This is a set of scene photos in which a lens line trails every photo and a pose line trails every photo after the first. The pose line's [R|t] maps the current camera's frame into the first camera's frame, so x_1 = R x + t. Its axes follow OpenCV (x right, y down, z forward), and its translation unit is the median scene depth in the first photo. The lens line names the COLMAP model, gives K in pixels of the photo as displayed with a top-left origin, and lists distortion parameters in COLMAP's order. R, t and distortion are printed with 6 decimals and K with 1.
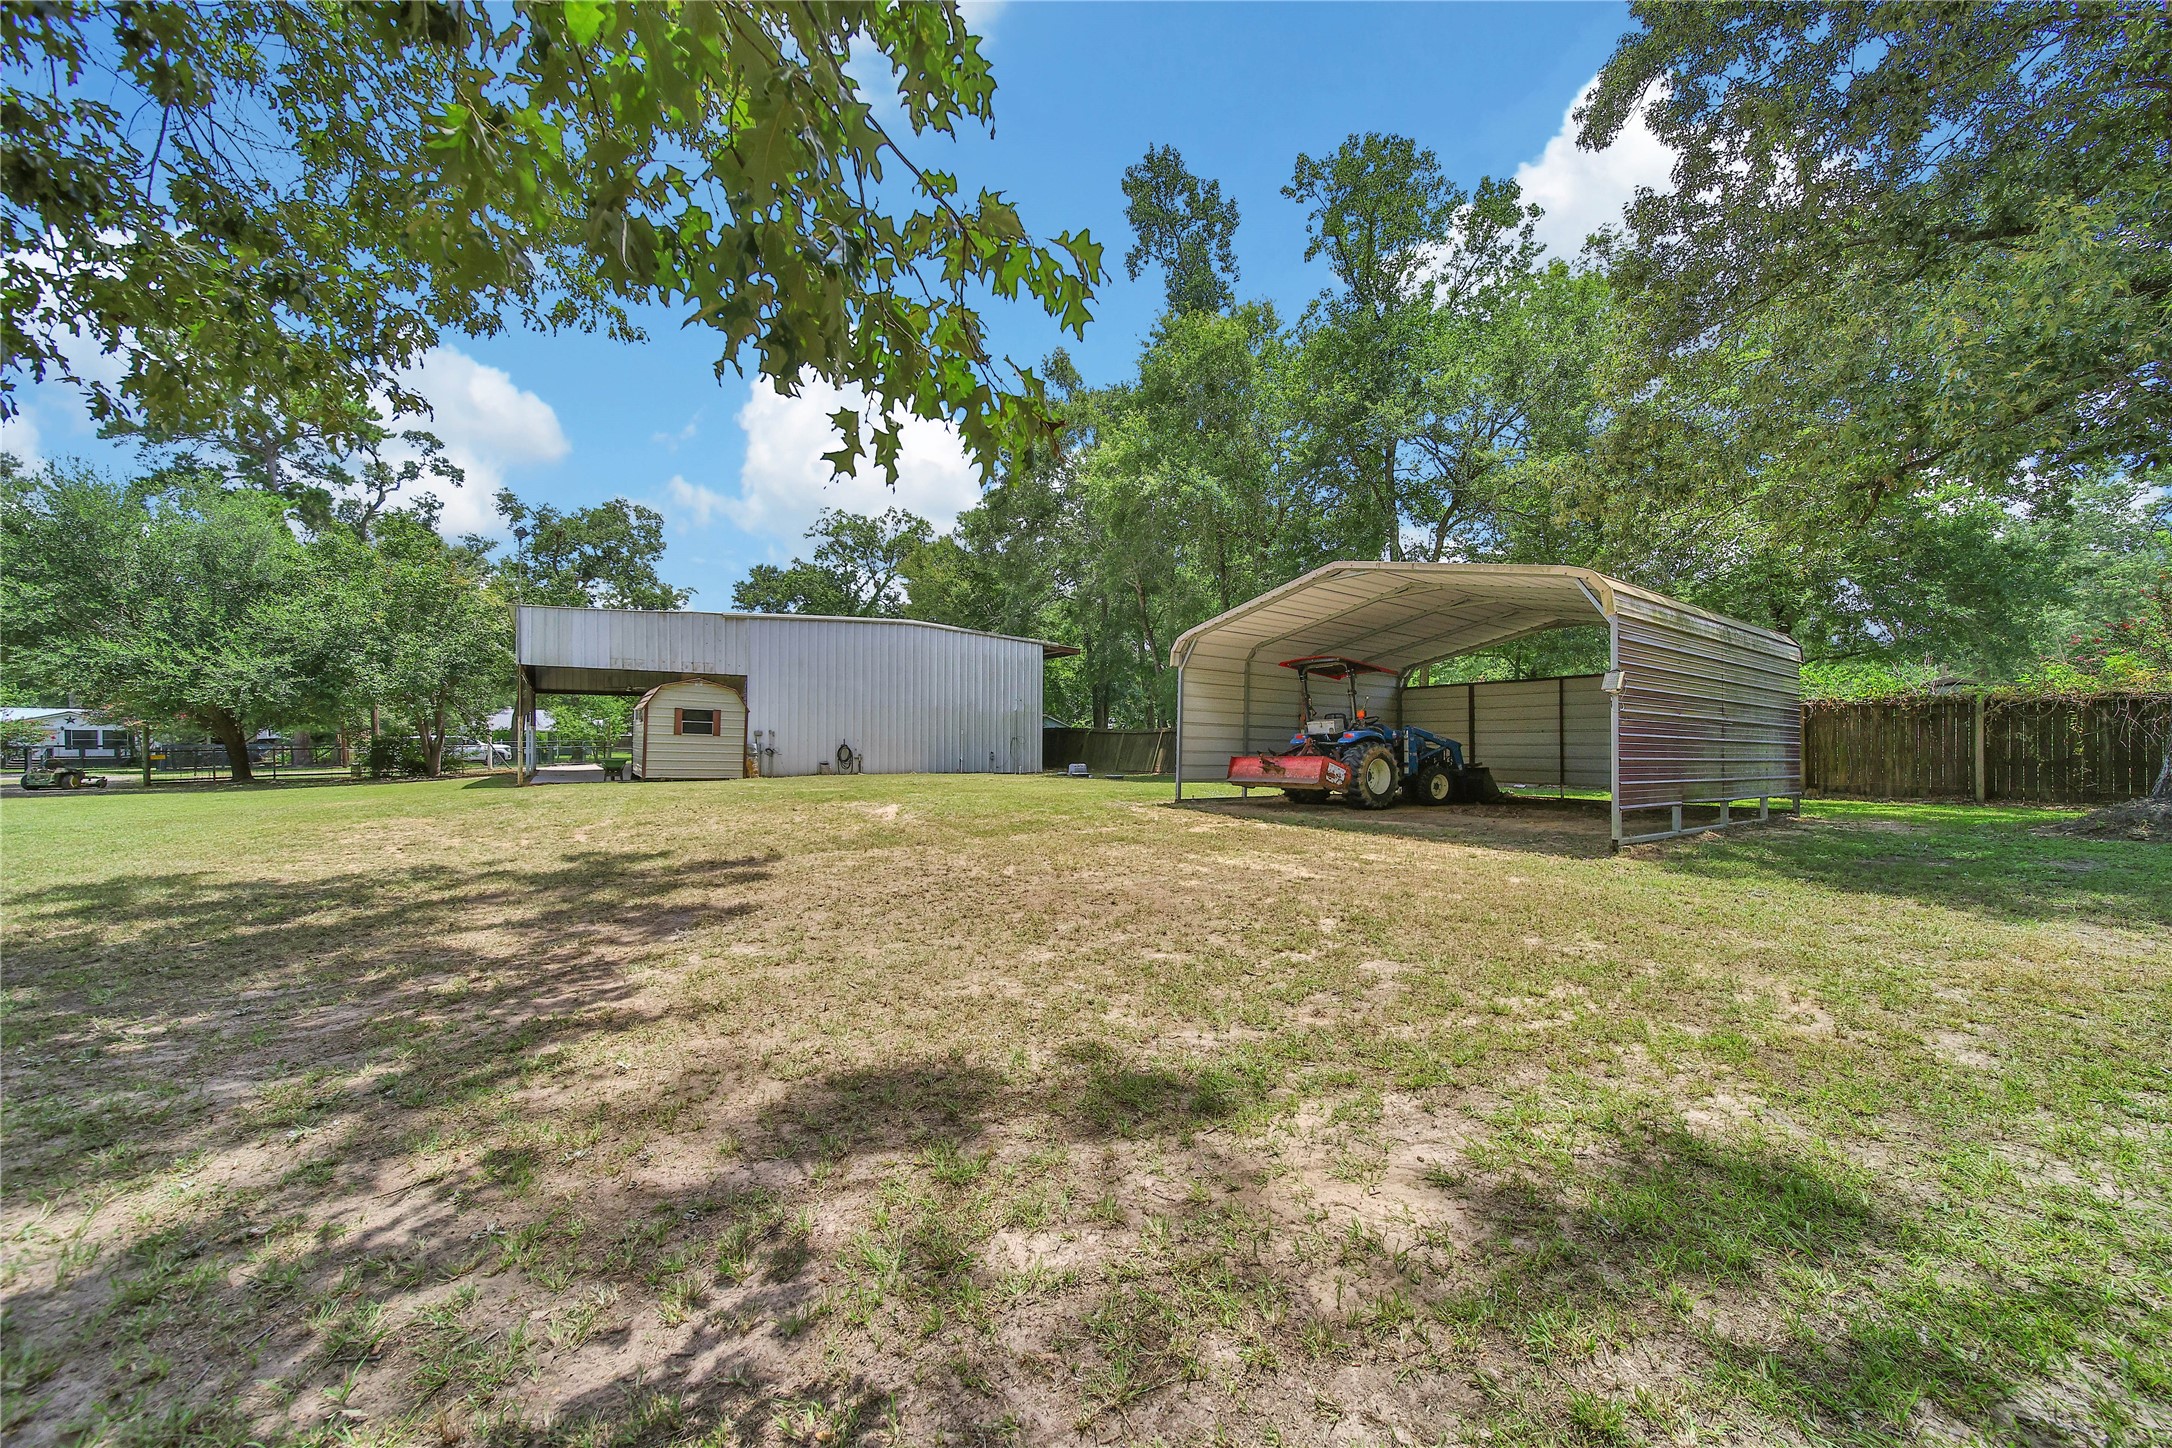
lens RADIAL K [[784.7, 0, 1081.0], [0, 784.7, 726.8], [0, 0, 1]] dist [0.000020, -0.001120]
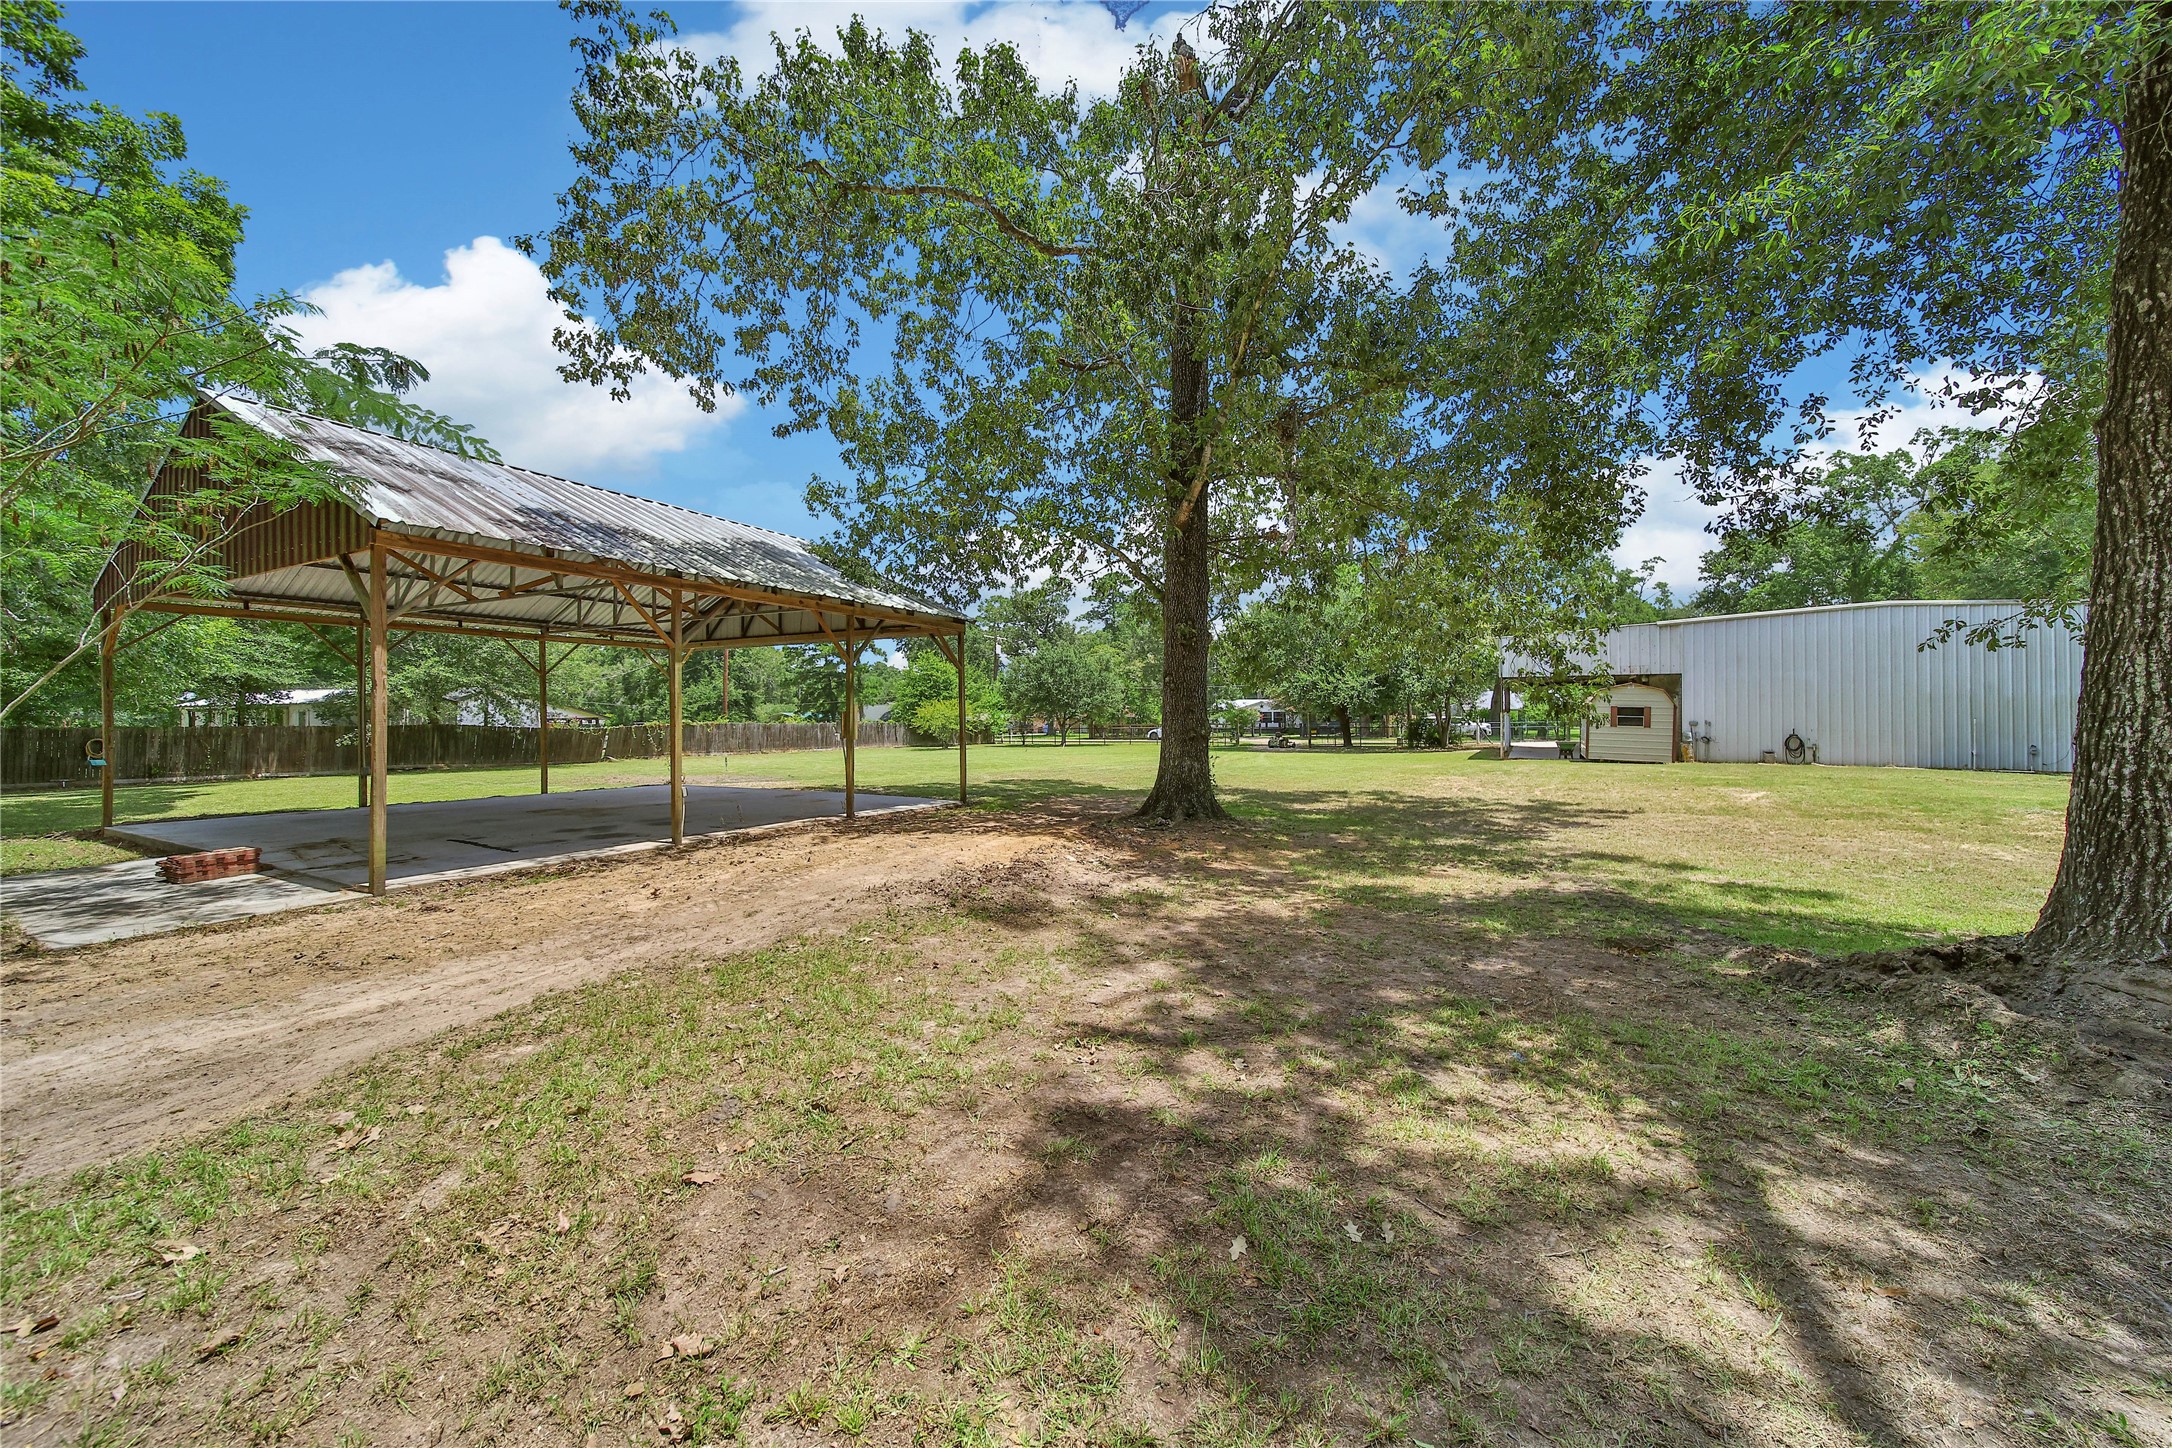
lens RADIAL K [[784.7, 0, 1083.9], [0, 784.7, 711.0], [0, 0, 1]] dist [0.000020, -0.001120]
pose [[0.451365, -0.001853, -0.892337, 0.190552], [0.017746, 0.999819, 0.006900, -0.030576], [0.892163, -0.018950, 0.451316, -0.283370]]
